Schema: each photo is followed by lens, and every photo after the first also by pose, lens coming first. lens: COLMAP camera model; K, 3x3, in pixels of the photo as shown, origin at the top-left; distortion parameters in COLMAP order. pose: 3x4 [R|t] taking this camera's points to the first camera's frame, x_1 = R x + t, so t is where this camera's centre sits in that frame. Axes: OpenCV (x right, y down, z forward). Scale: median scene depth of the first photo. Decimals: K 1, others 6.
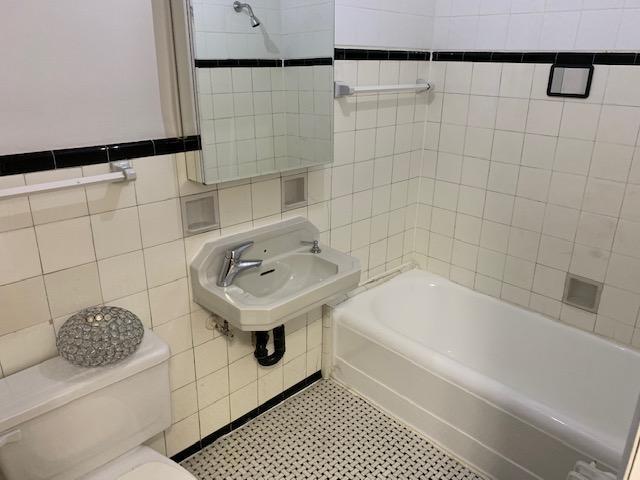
lens RADIAL K [[494.2, 0, 321.4], [0, 494.2, 237.1], [0, 0, 1]] dist [0.066915, -0.058300]
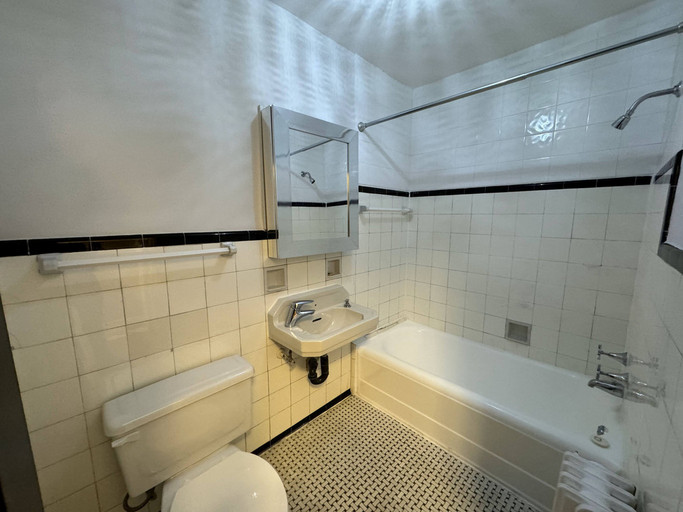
lens RADIAL K [[273.7, 0, 338.4], [0, 273.7, 259.9], [0, 0, 1]] dist [0.012935, 0.000011]
pose [[0.999900, -0.013987, 0.001918, -0.041838], [0.014091, 0.980222, -0.197398, 0.058195], [0.000881, 0.197405, 0.980322, 0.125426]]
